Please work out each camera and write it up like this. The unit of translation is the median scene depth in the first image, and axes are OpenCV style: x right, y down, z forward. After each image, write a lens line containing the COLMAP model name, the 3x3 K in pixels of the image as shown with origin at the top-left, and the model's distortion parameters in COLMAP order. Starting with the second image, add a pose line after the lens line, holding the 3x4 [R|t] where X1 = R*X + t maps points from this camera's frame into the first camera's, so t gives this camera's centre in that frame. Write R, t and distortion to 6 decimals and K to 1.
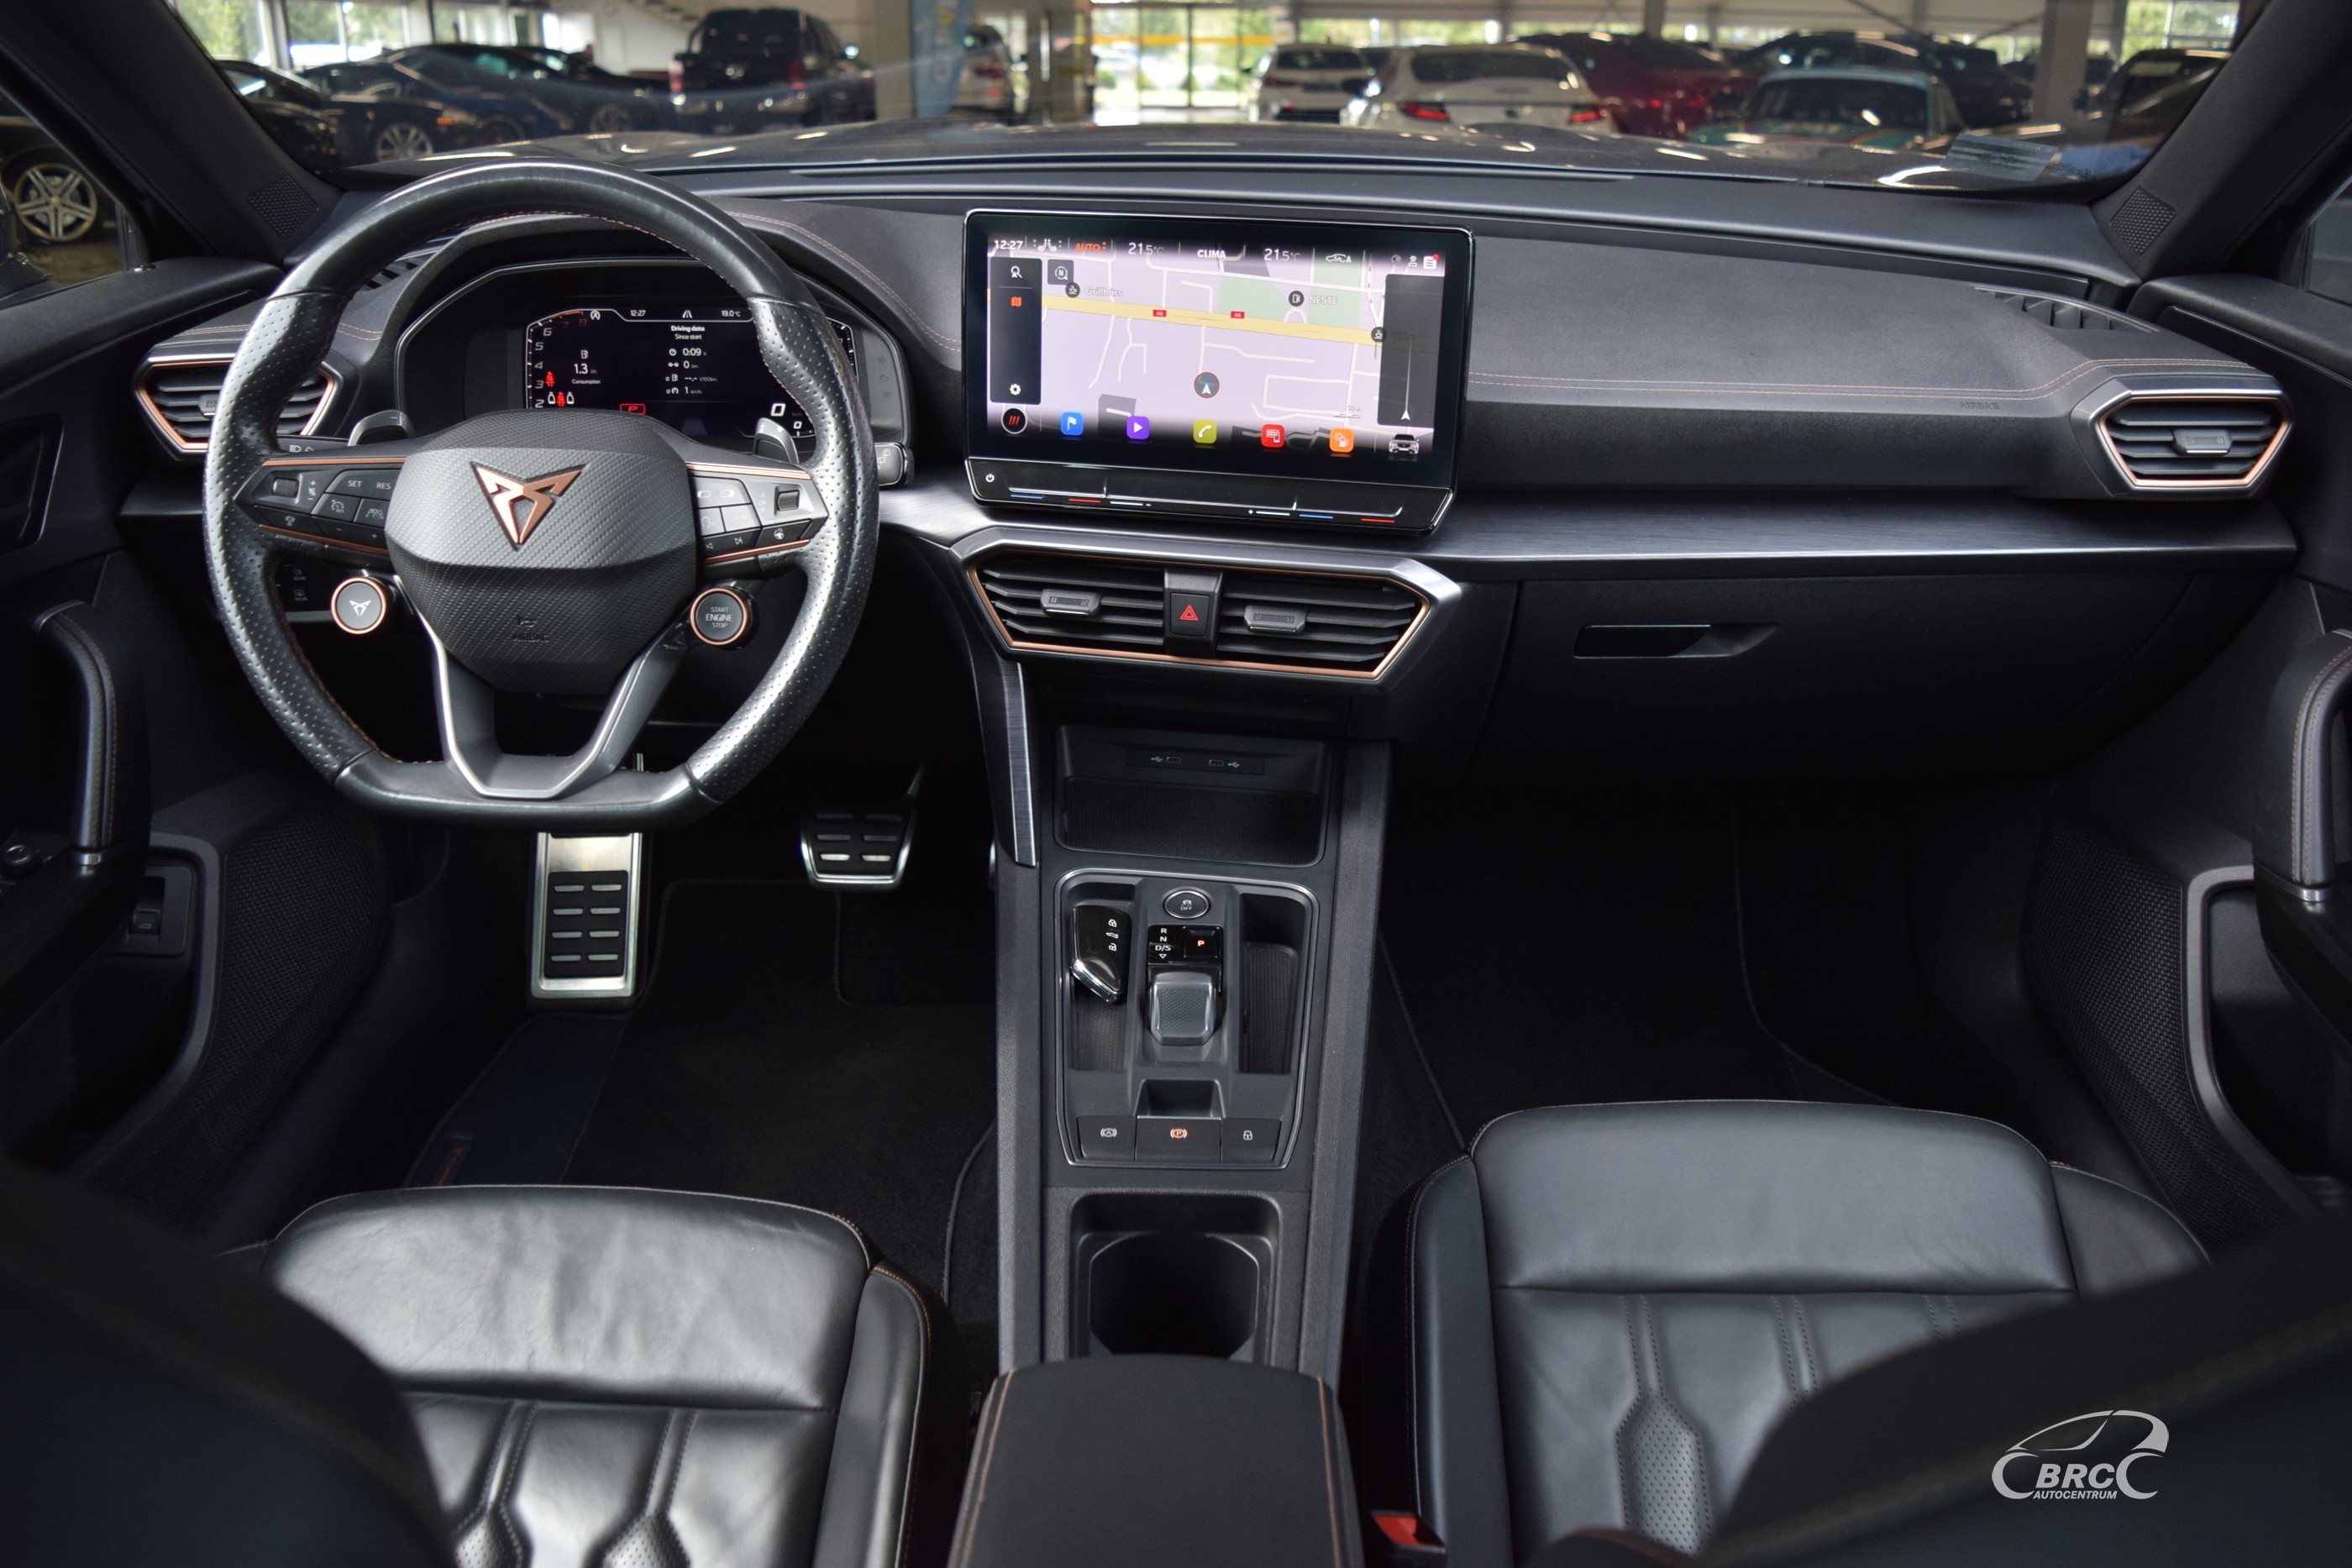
lens RADIAL K [[1795.4, 0, 1193.5], [0, 1795.4, 758.2], [0, 0, 1]] dist [-0.100168, 0.014888]
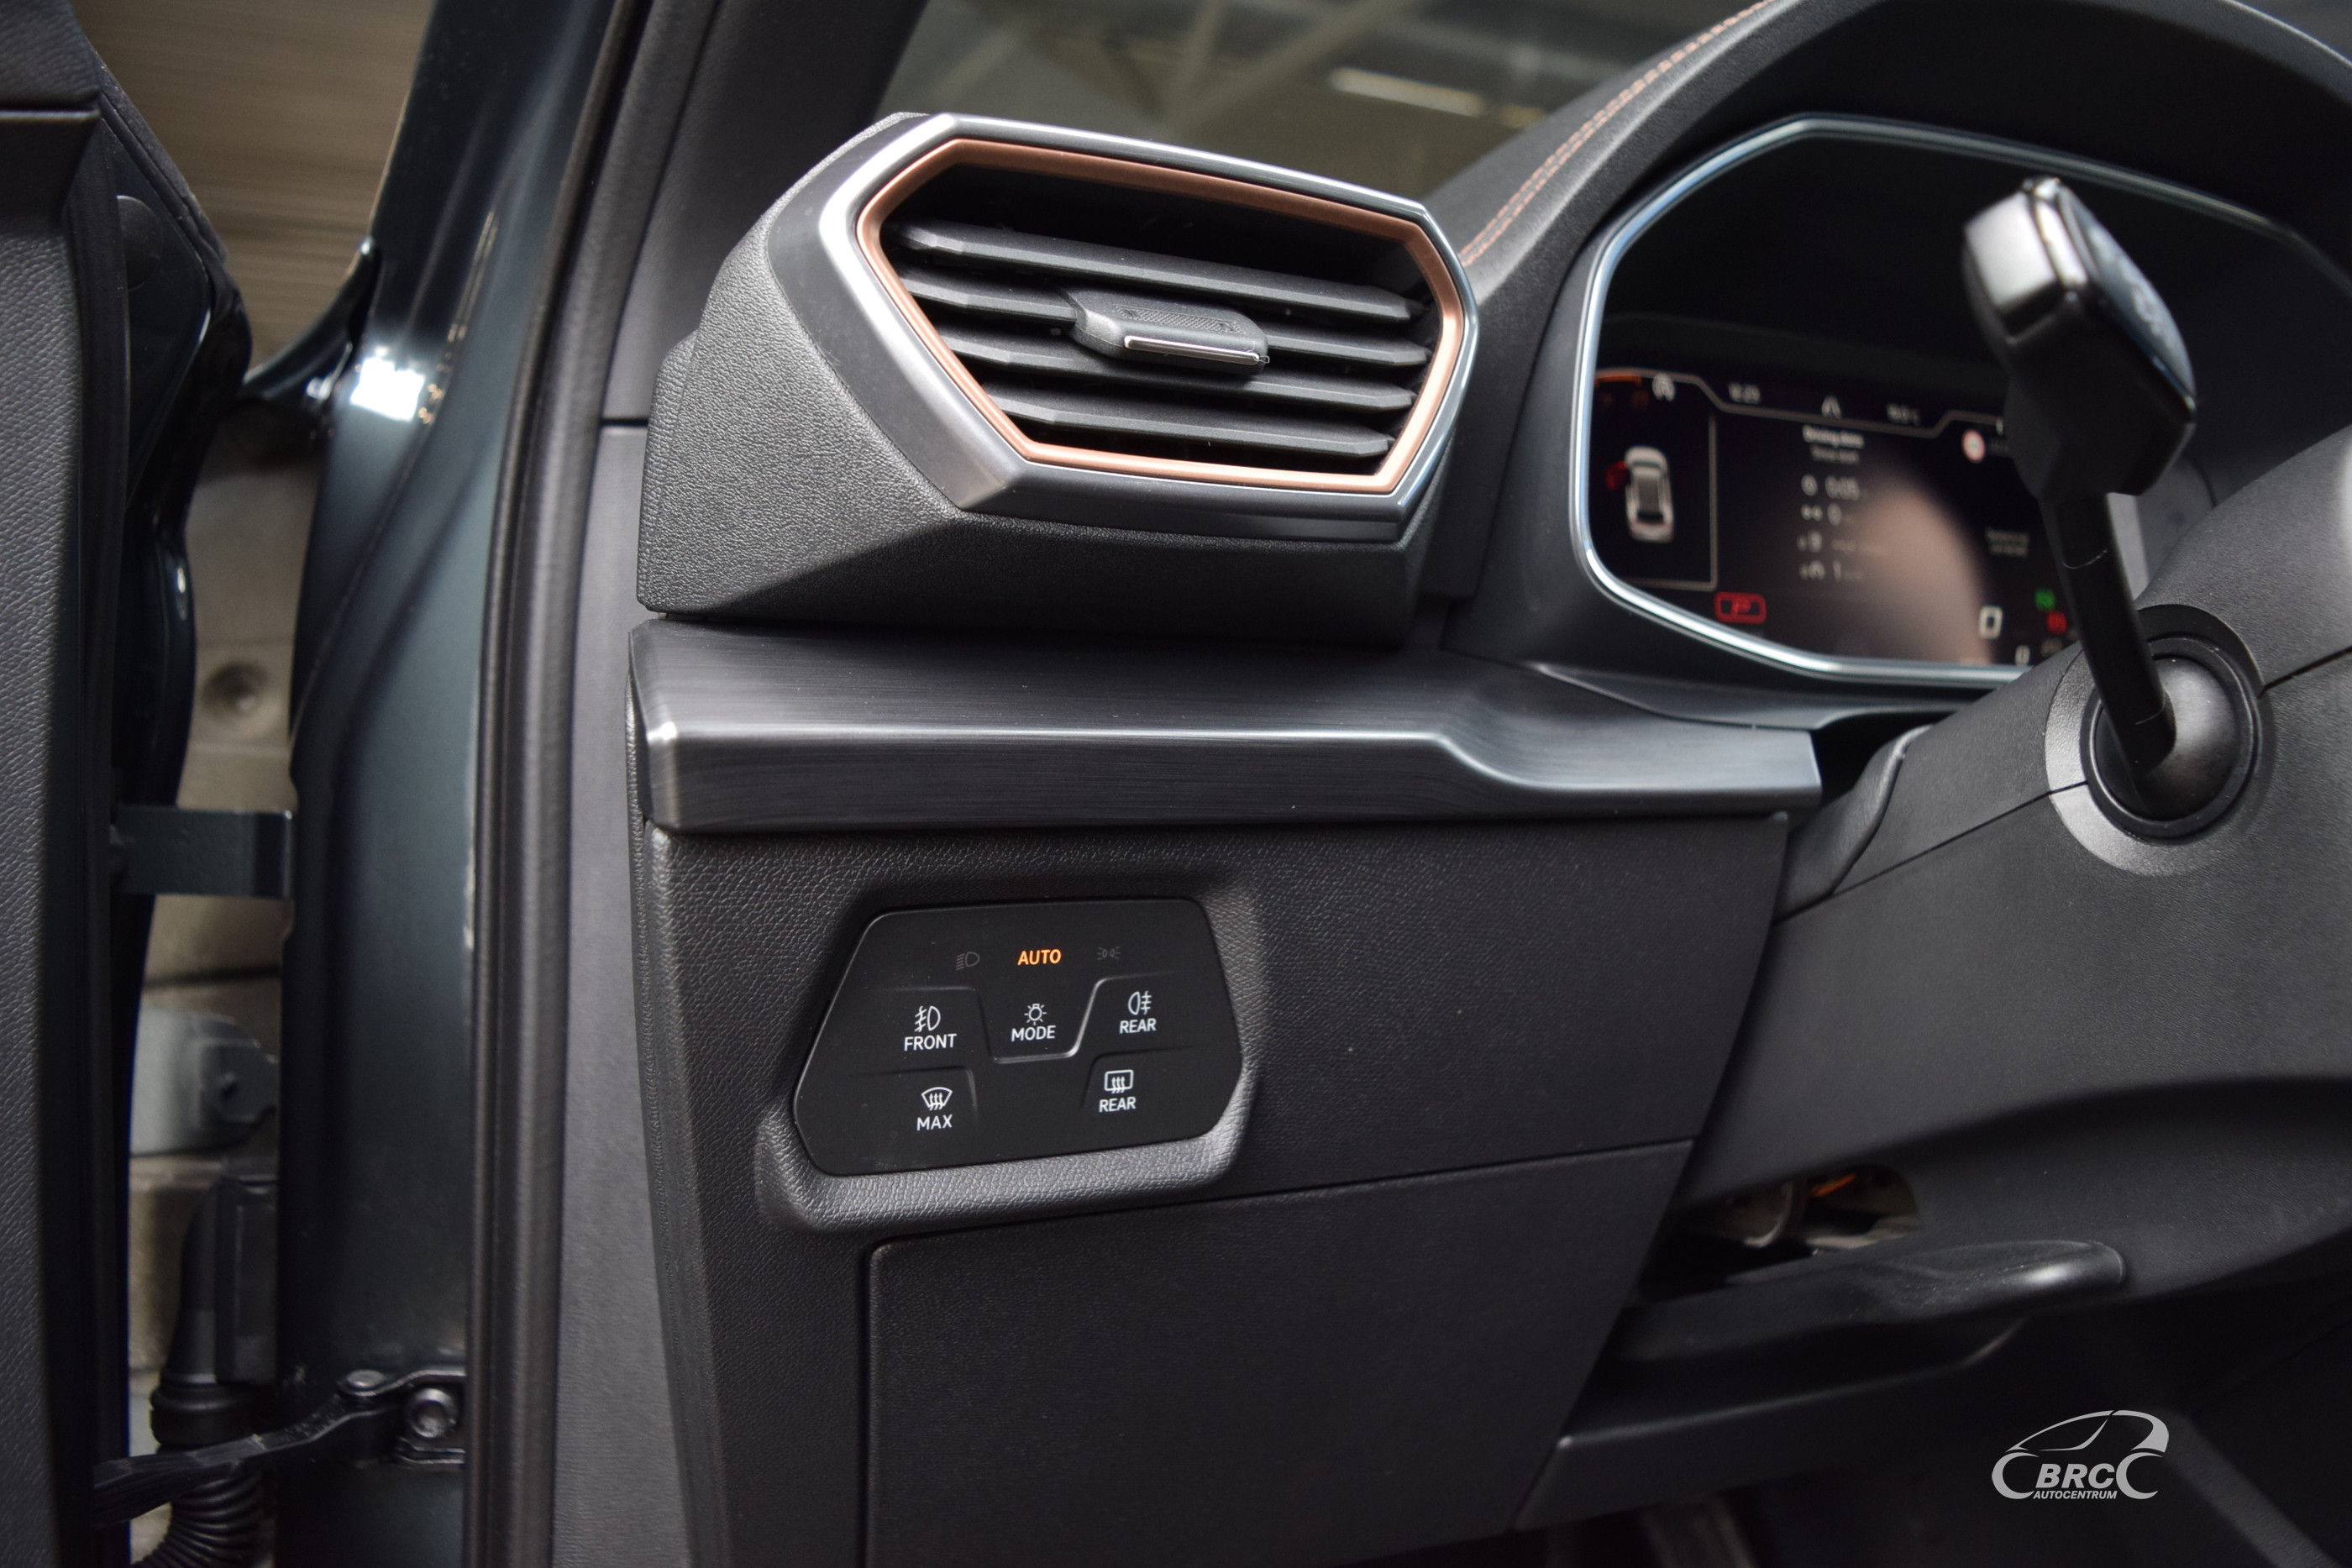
lens RADIAL K [[1795.4, 0, 1193.5], [0, 1795.4, 758.2], [0, 0, 1]] dist [-0.100168, 0.014888]
pose [[0.902863, -0.001755, 0.429924, -0.693361], [0.183067, 0.906375, -0.380749, -0.031888], [-0.389005, 0.422469, 0.818654, 0.812909]]
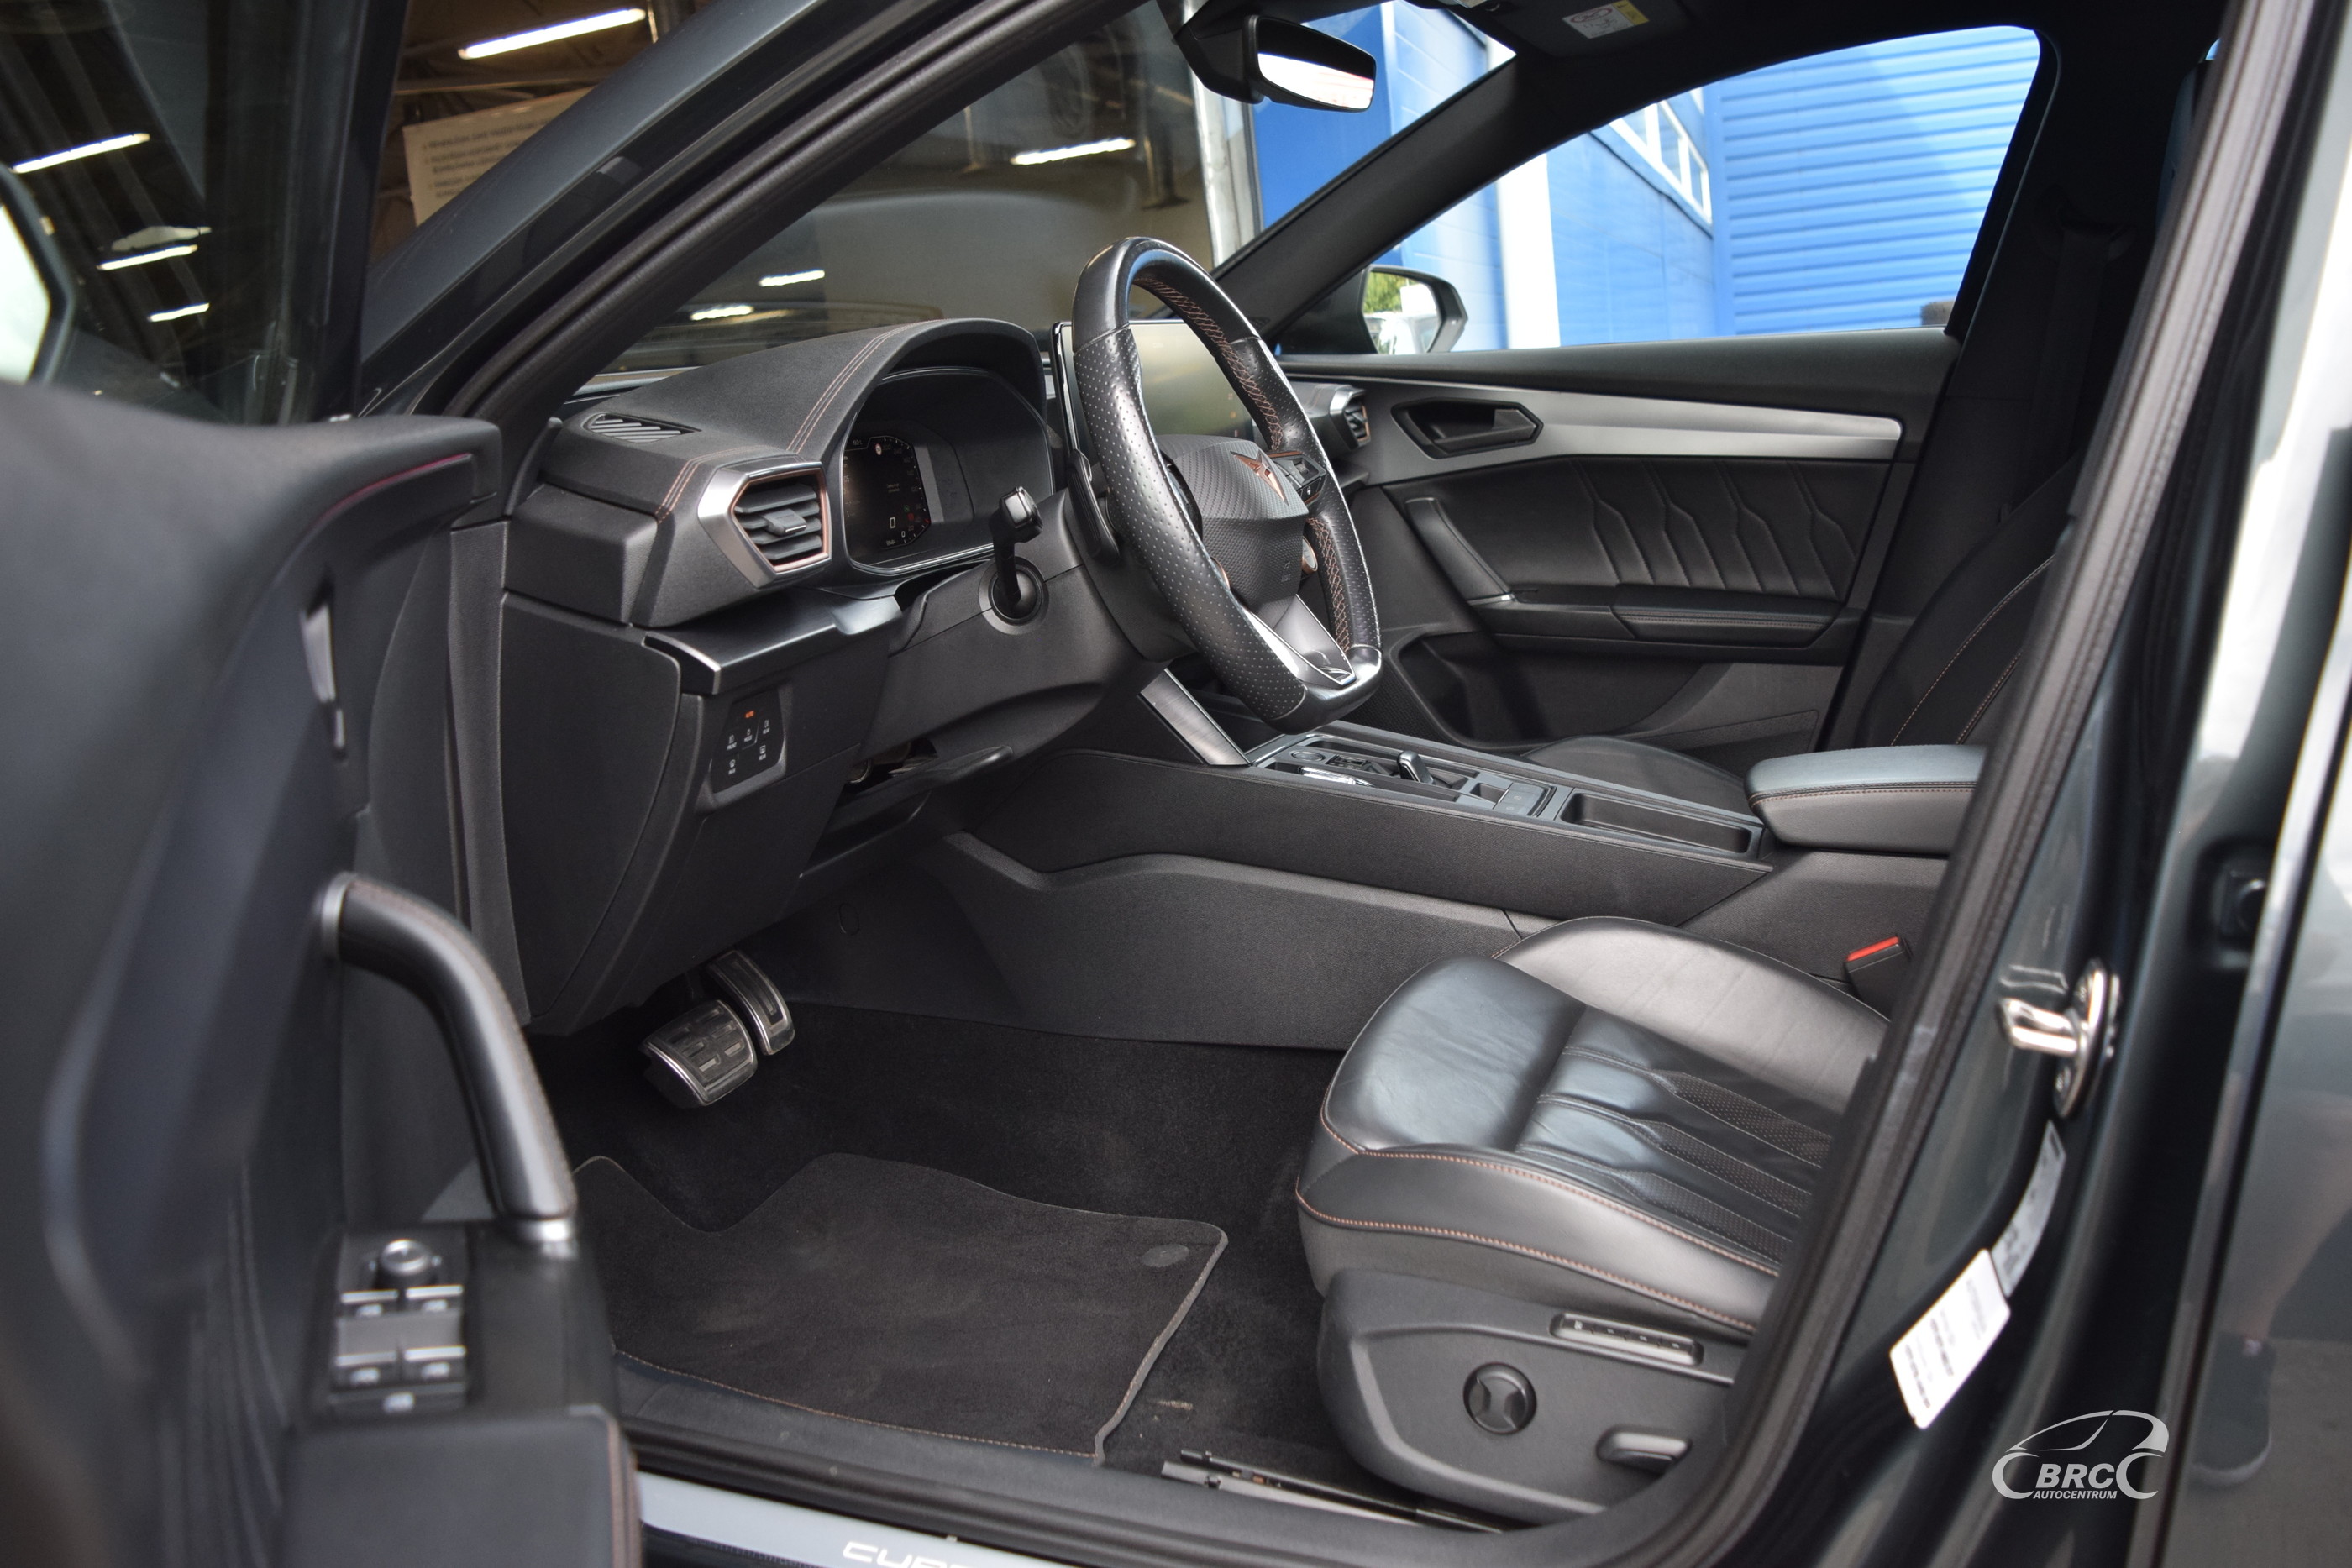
lens RADIAL K [[1795.4, 0, 1193.5], [0, 1795.4, 758.2], [0, 0, 1]] dist [-0.100168, 0.014888]
pose [[0.329335, -0.229206, 0.915971, -1.420451], [0.452035, 0.889969, 0.060171, -0.050674], [-0.828977, 0.394234, 0.396707, 0.502201]]
